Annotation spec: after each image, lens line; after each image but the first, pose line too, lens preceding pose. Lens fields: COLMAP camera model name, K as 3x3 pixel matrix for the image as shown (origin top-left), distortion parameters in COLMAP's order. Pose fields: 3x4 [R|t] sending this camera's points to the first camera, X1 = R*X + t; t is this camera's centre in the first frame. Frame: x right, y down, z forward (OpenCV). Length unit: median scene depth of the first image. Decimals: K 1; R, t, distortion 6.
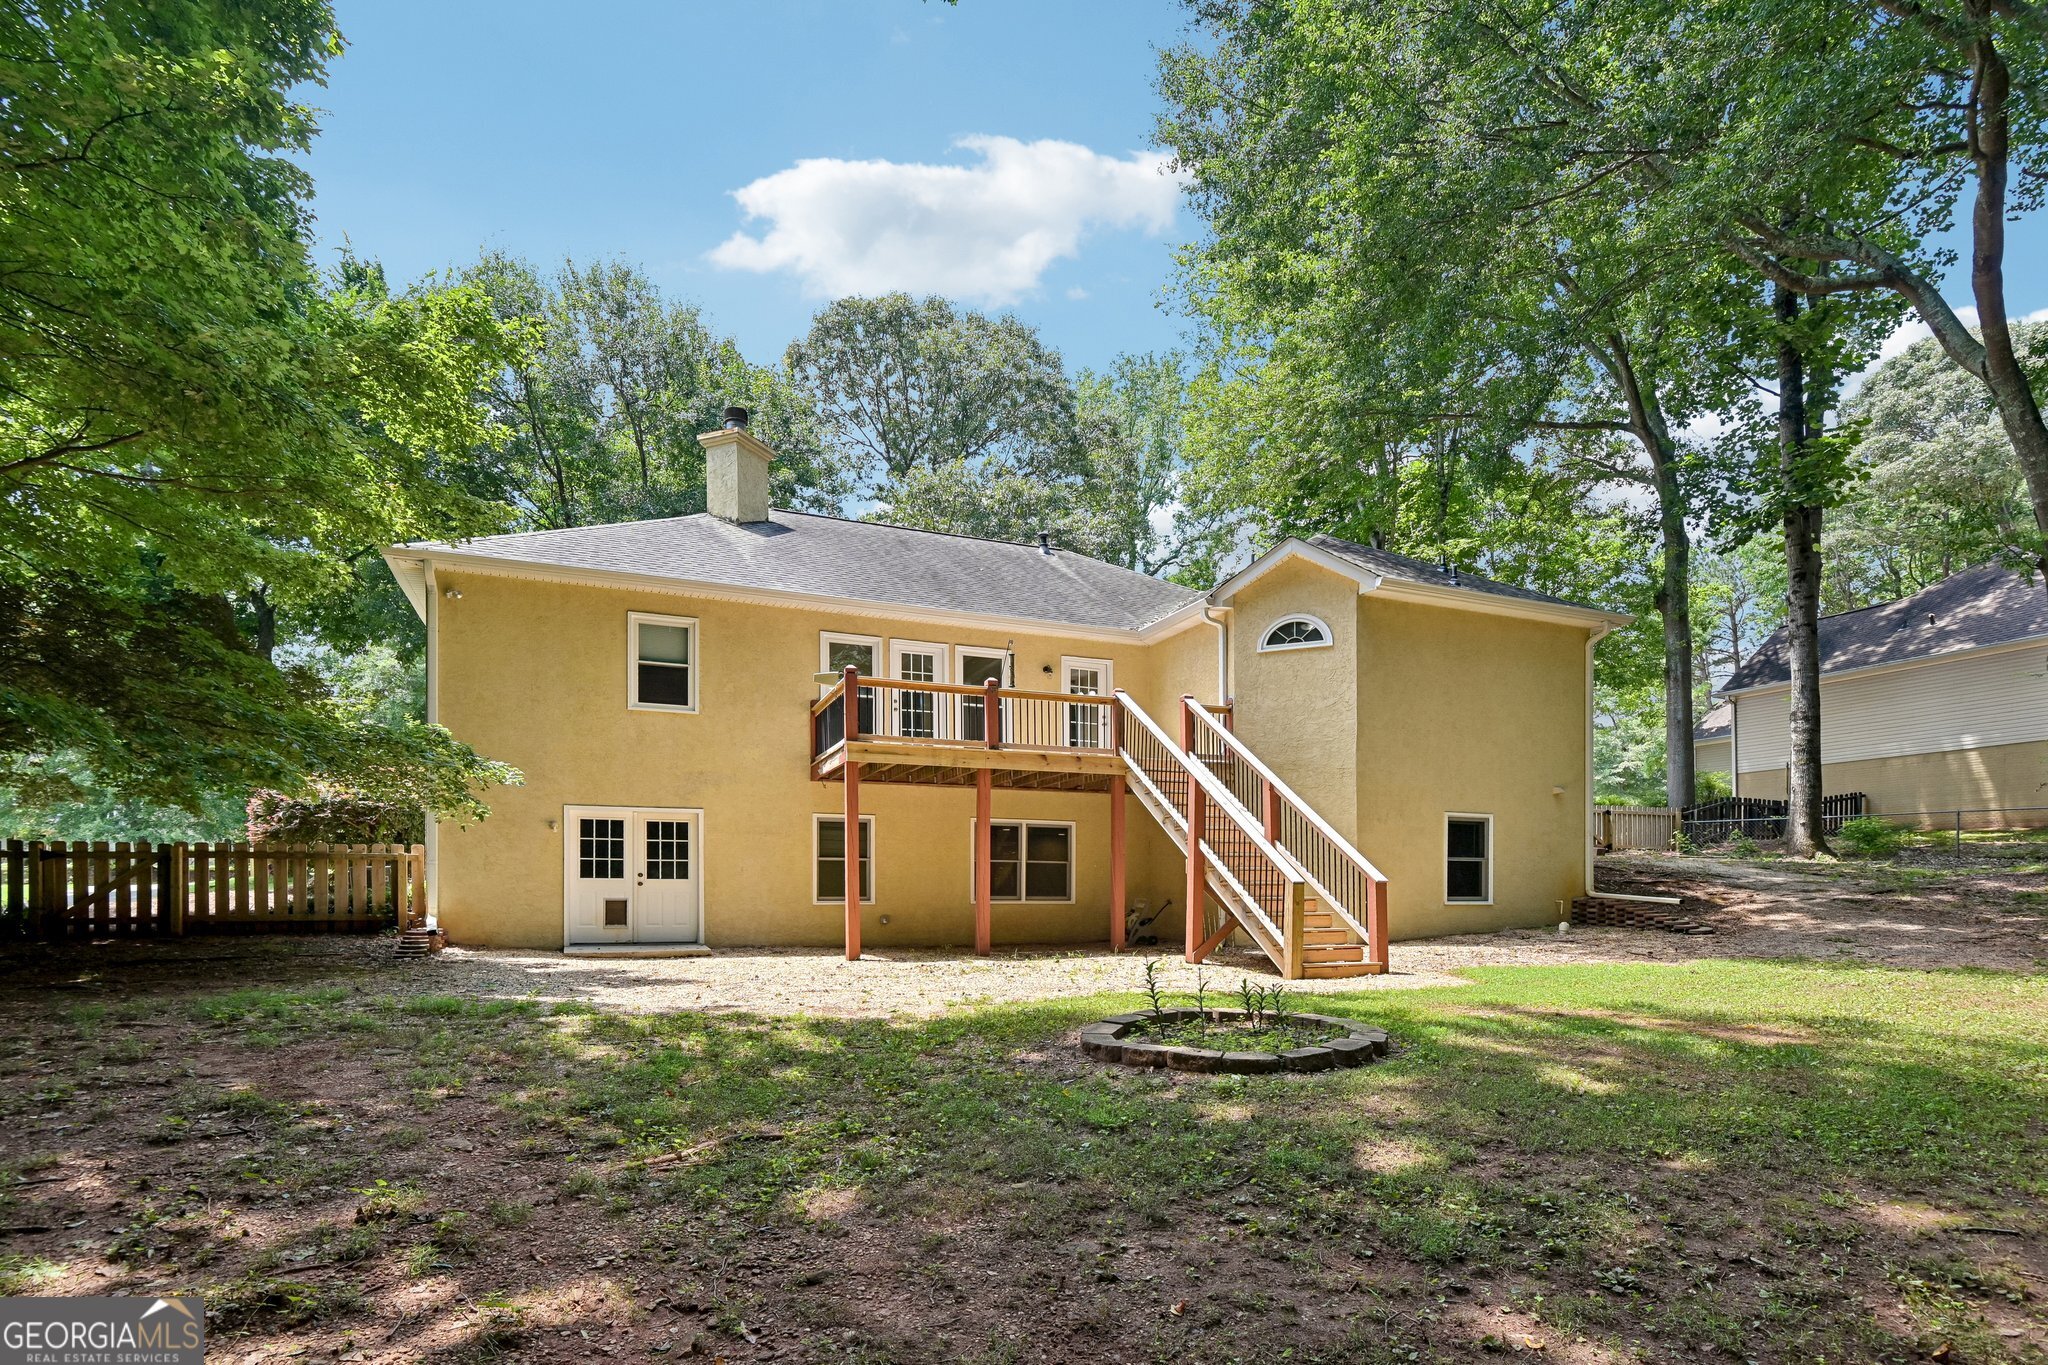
lens RADIAL K [[942.0, 0, 1026.3], [0, 942.0, 683.6], [0, 0, 1]] dist [0.006956, -0.002941]
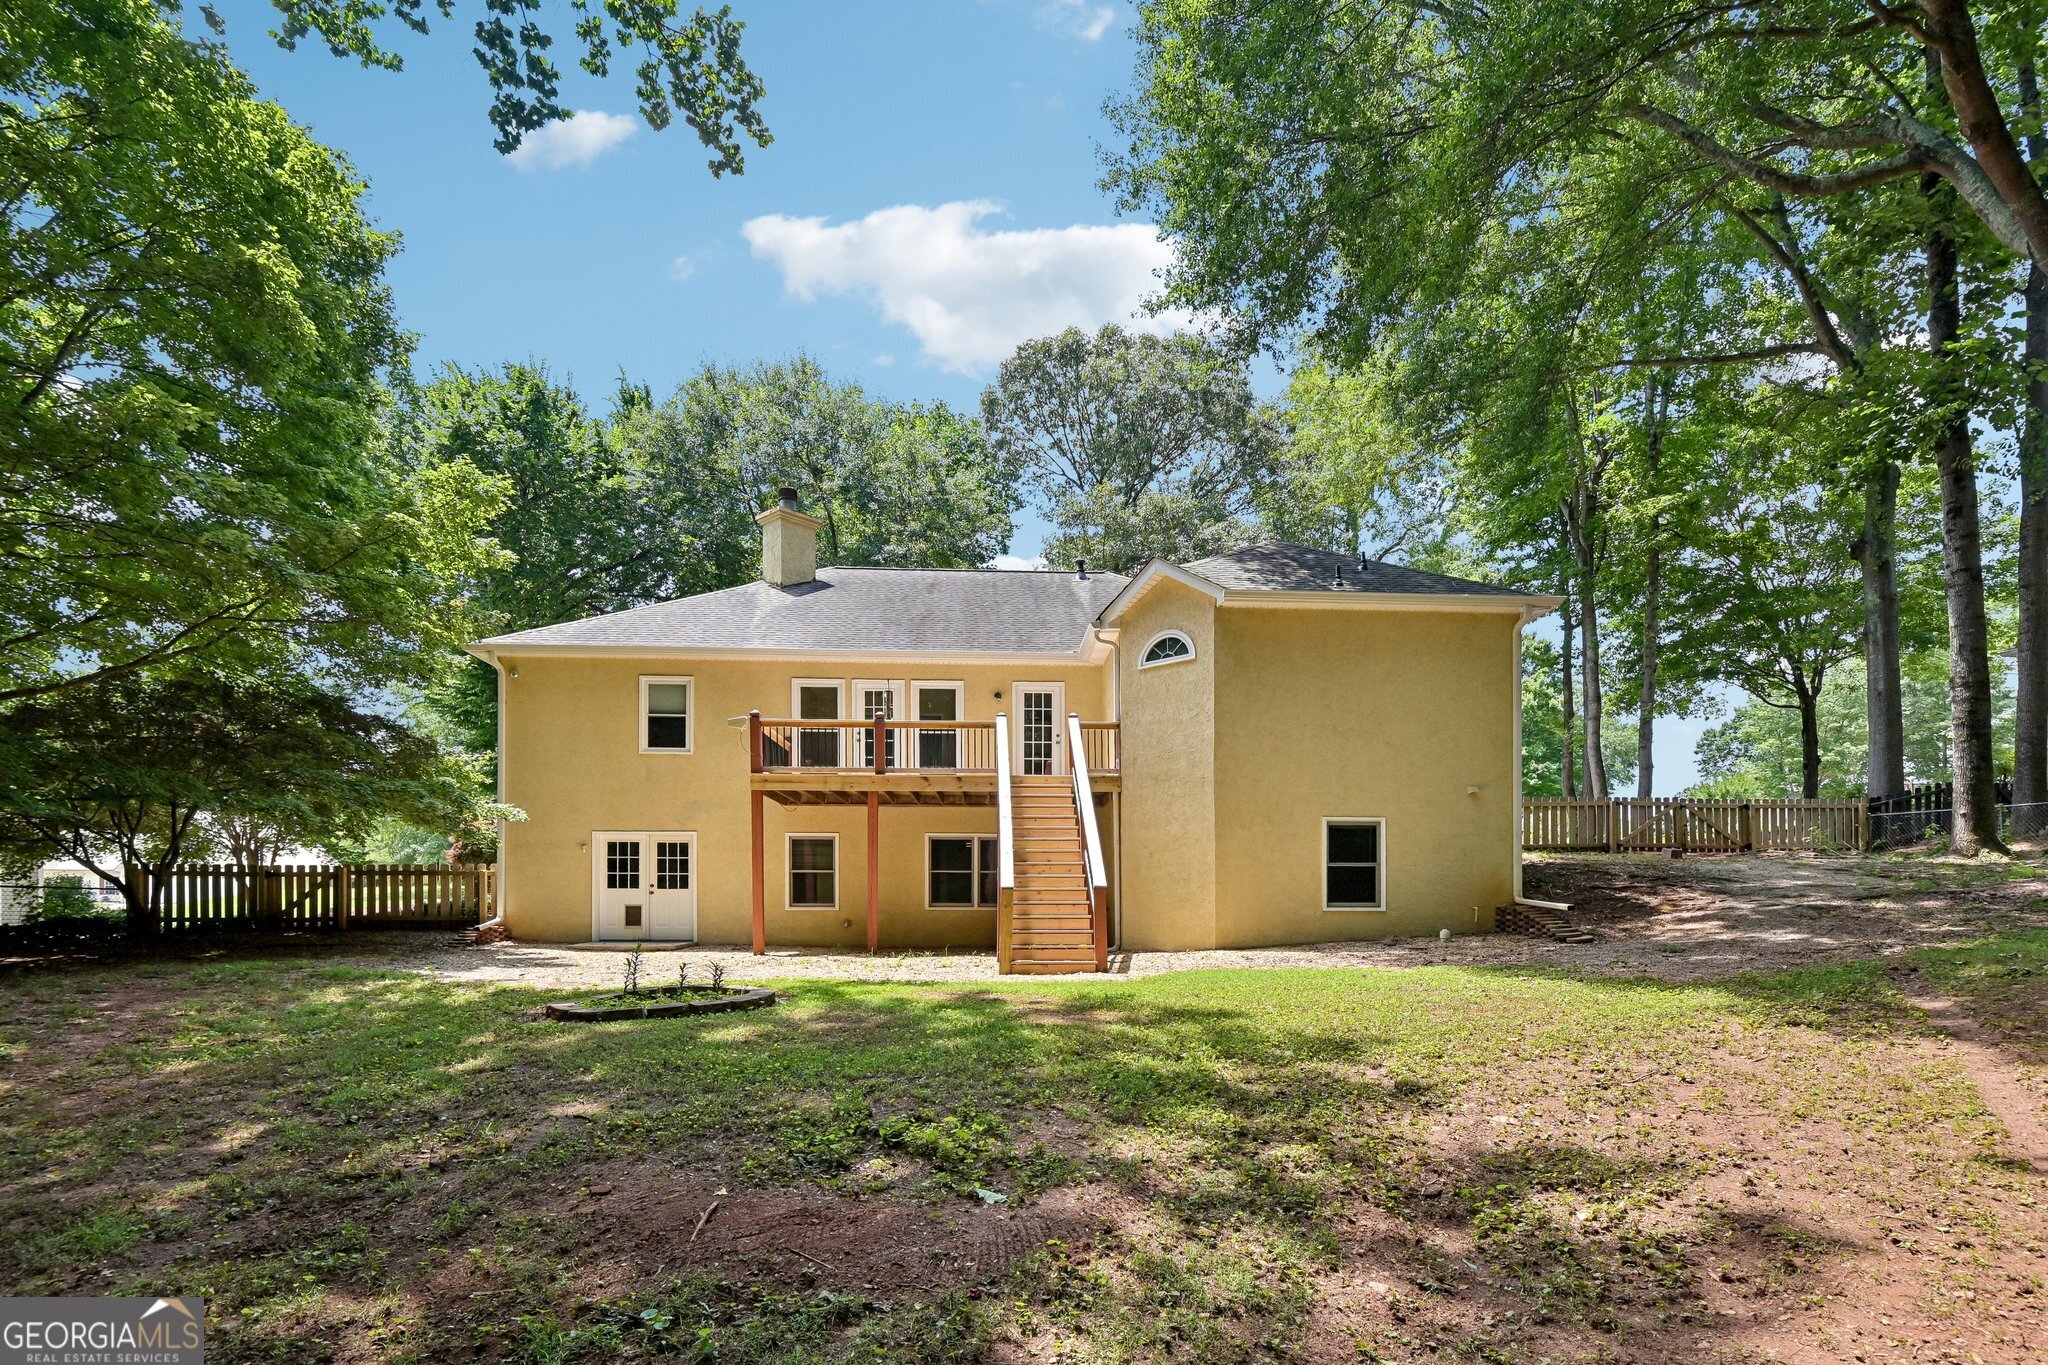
lens RADIAL K [[942.0, 0, 1012.6], [0, 942.0, 683.9], [0, 0, 1]] dist [0.006956, -0.002941]
pose [[0.948964, -0.072266, -0.306993, 0.436957], [0.068126, 0.997383, -0.024195, -0.000980], [0.307938, 0.002046, 0.951404, -0.041308]]
